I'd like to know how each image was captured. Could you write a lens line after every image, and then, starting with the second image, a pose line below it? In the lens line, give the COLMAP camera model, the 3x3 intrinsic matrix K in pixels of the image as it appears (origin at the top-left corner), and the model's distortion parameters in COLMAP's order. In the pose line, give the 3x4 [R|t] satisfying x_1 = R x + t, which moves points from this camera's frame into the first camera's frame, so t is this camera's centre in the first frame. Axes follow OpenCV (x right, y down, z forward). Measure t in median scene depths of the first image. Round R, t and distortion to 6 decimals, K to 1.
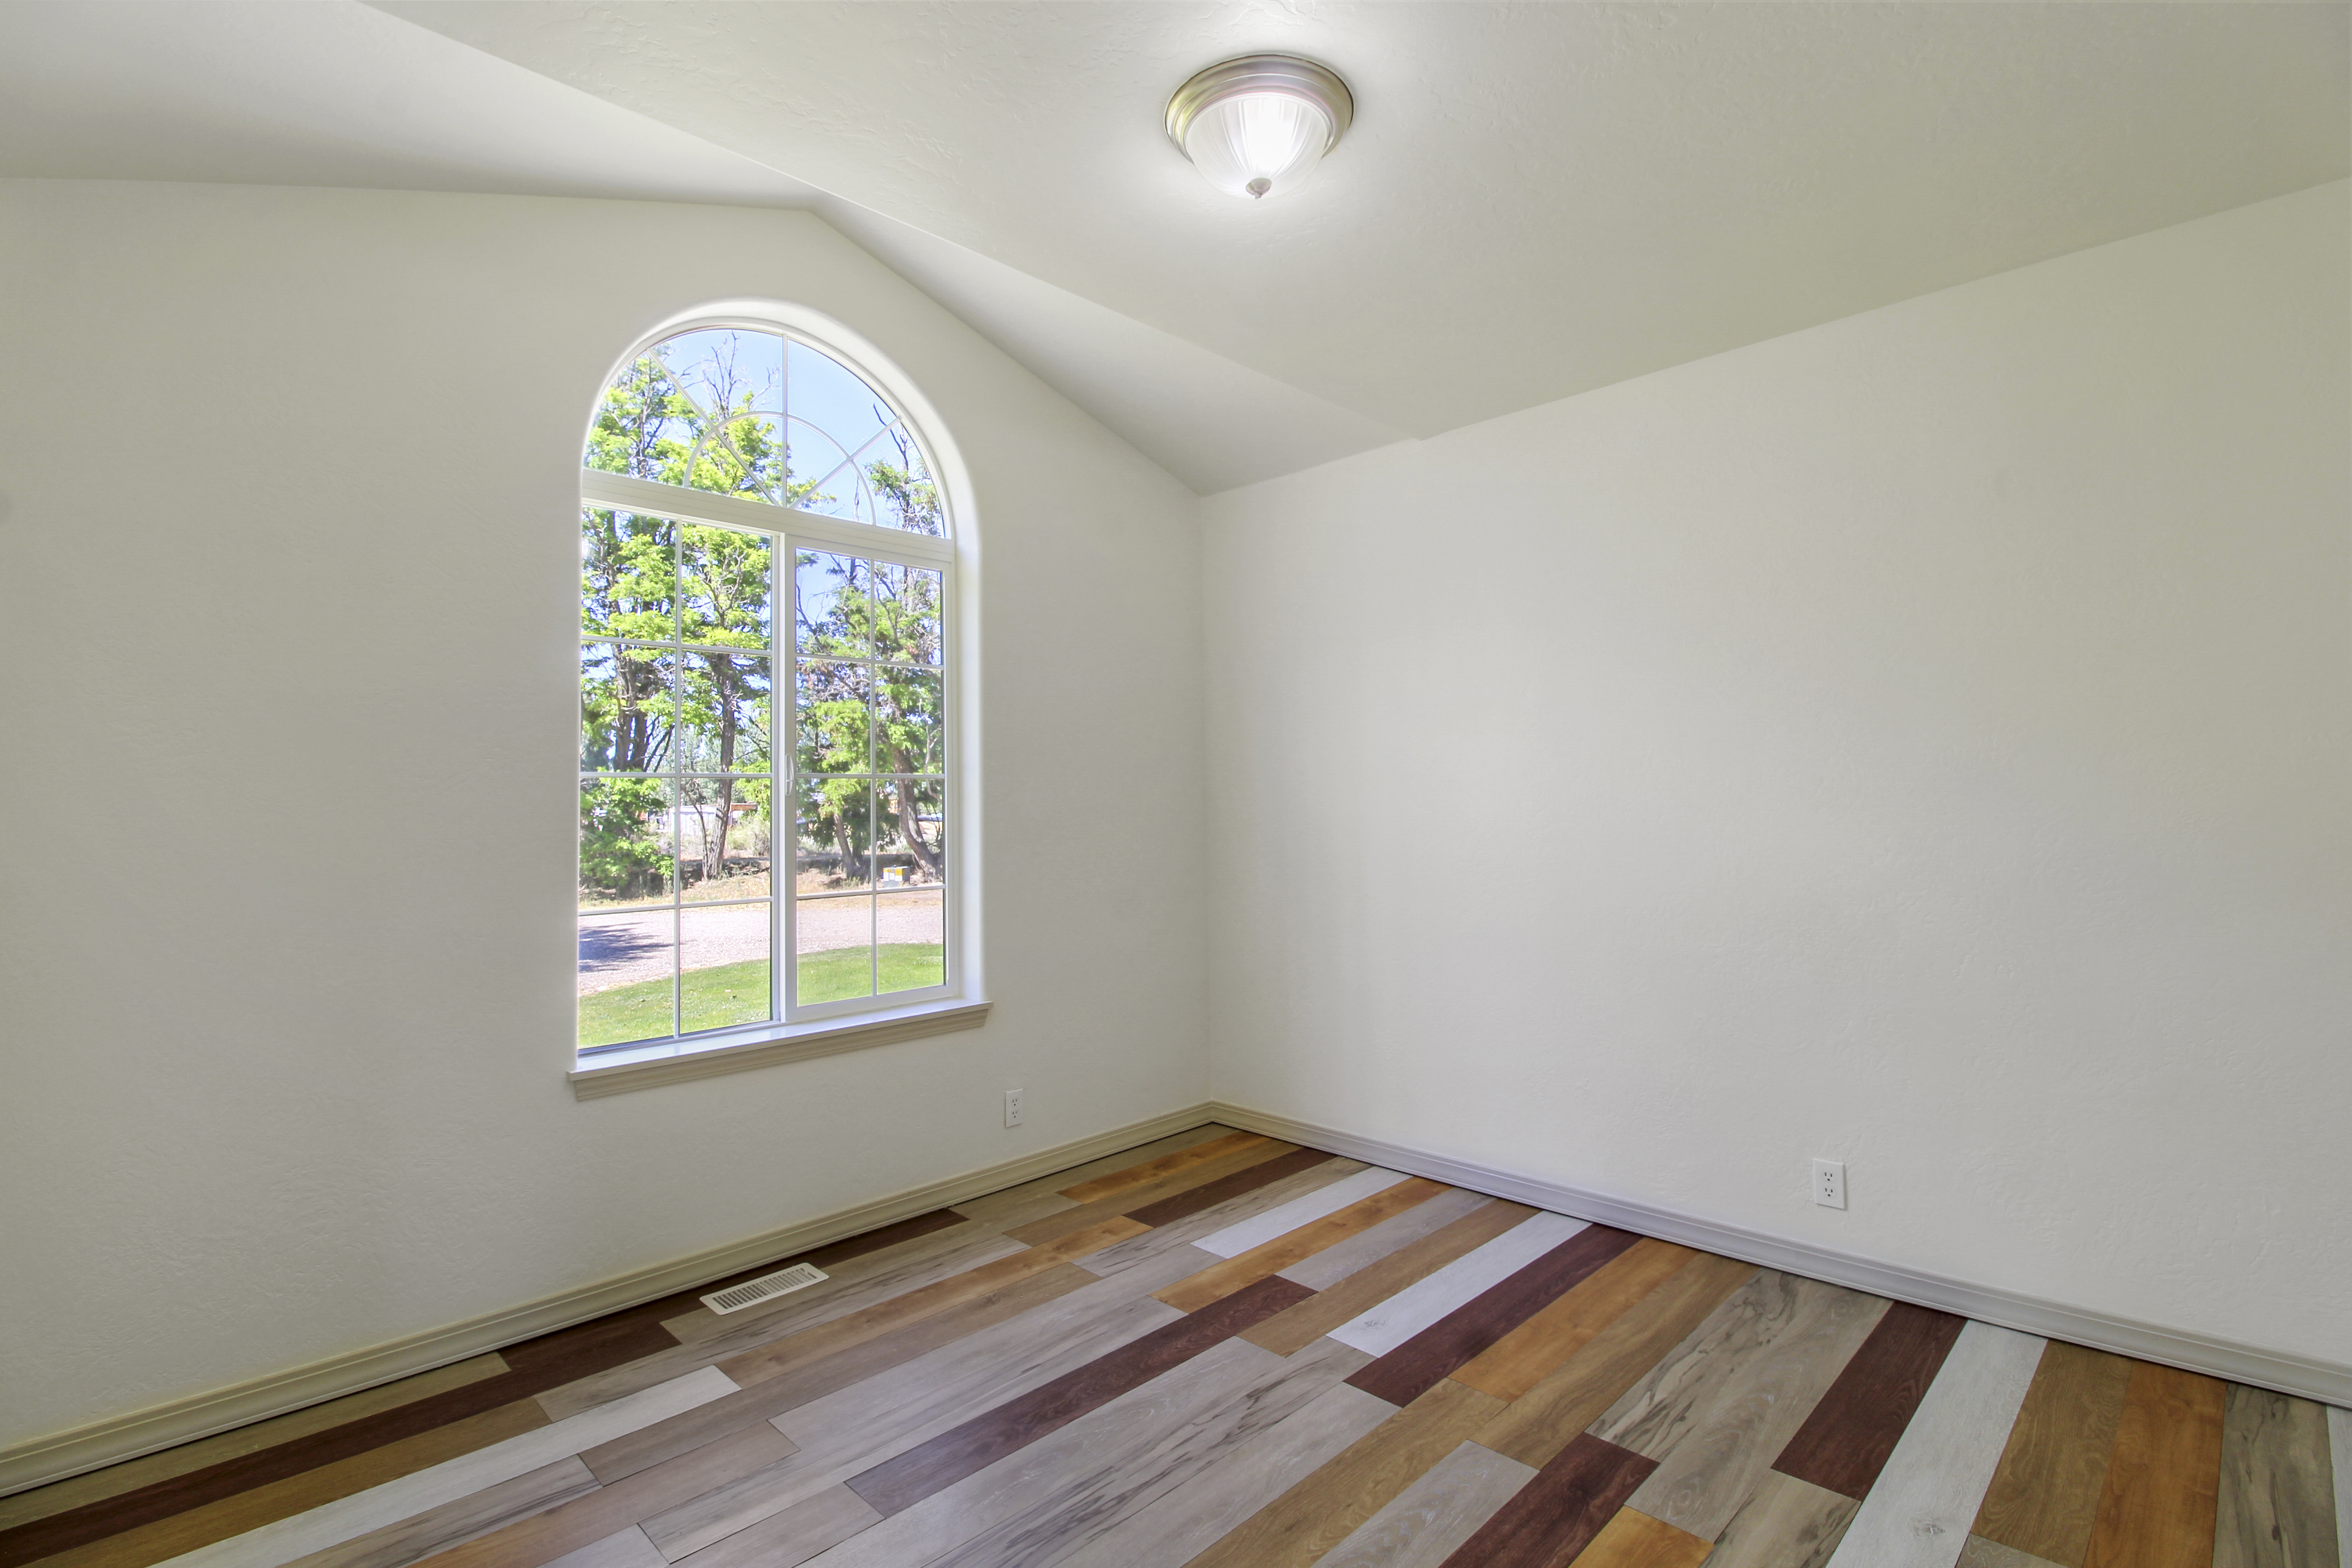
lens RADIAL K [[1109.7, 0, 1201.5], [0, 1109.7, 766.1], [0, 0, 1]] dist [-0.001691, -0.010955]
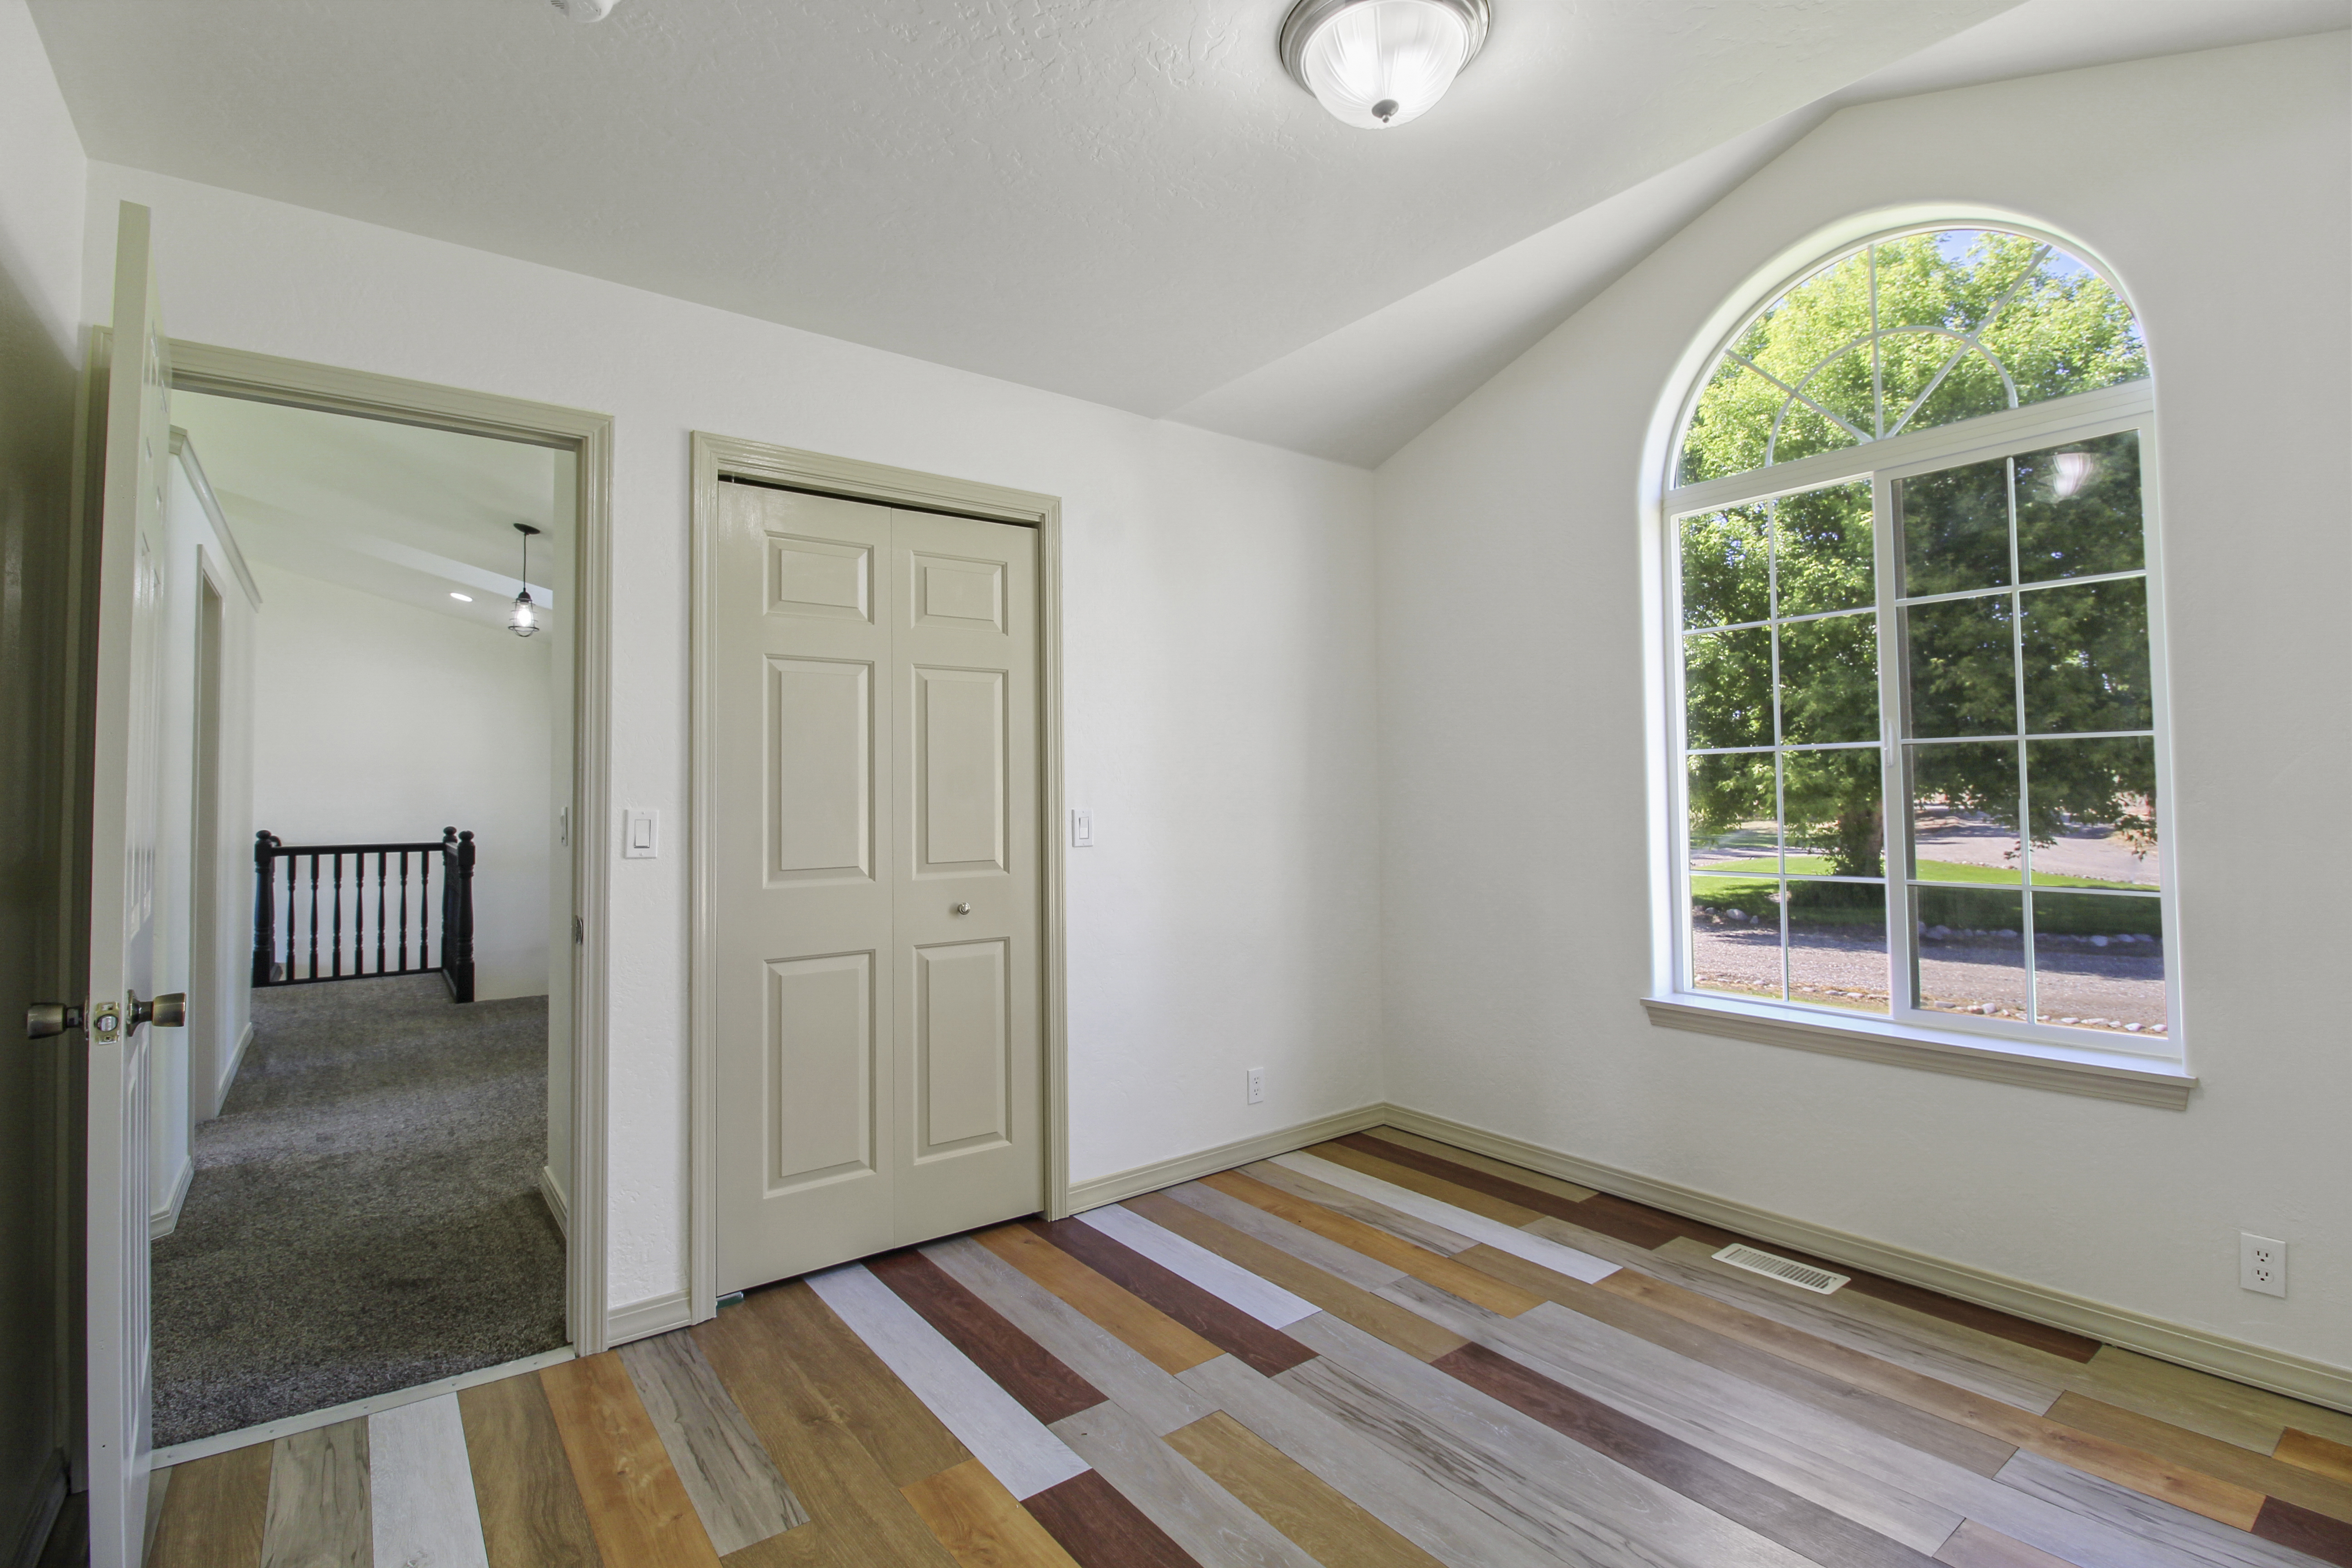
lens RADIAL K [[1109.7, 0, 1163.4], [0, 1109.7, 767.1], [0, 0, 1]] dist [-0.001691, -0.010955]
pose [[-0.167197, -0.006906, -0.985899, 0.641243], [0.044727, 0.998893, -0.014582, 0.016799], [0.984909, -0.046535, -0.166703, 0.621480]]
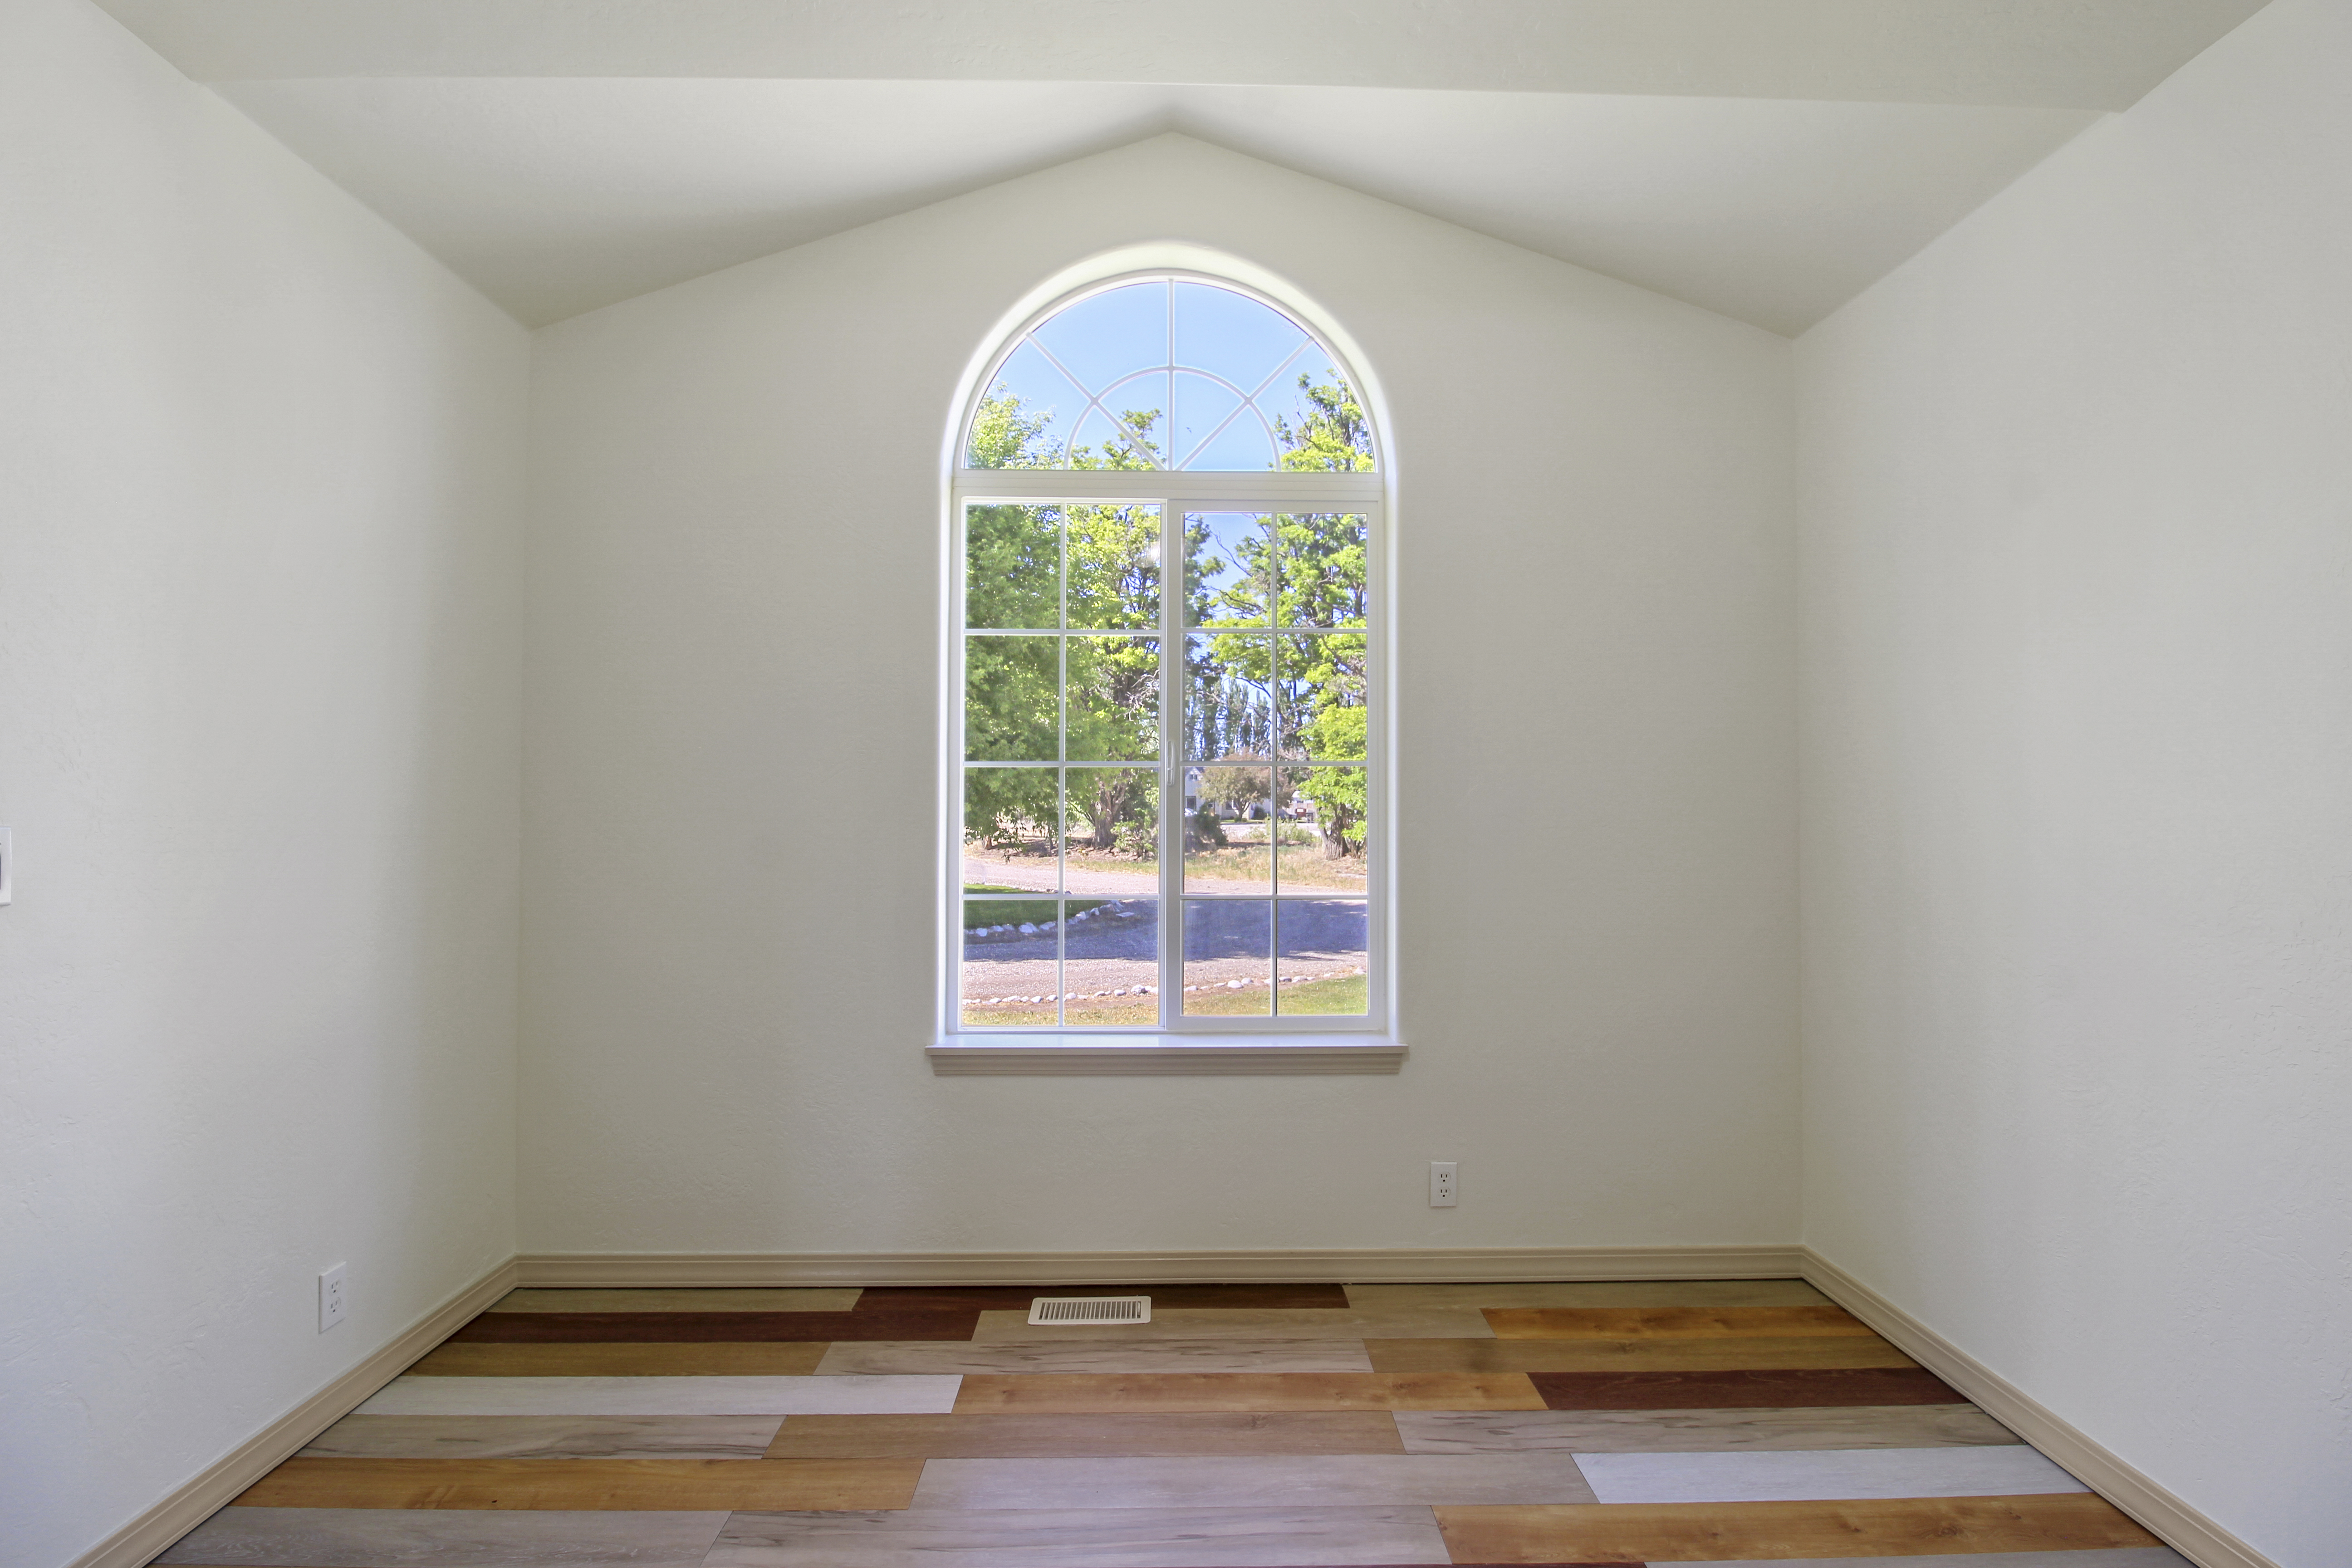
lens RADIAL K [[1109.7, 0, 1191.4], [0, 1109.7, 796.0], [0, 0, 1]] dist [-0.001691, -0.010955]
pose [[0.708856, 0.010353, -0.705277, 0.309974], [0.008971, 0.999679, 0.023691, 0.014913], [0.705296, -0.023121, 0.708535, 0.391325]]
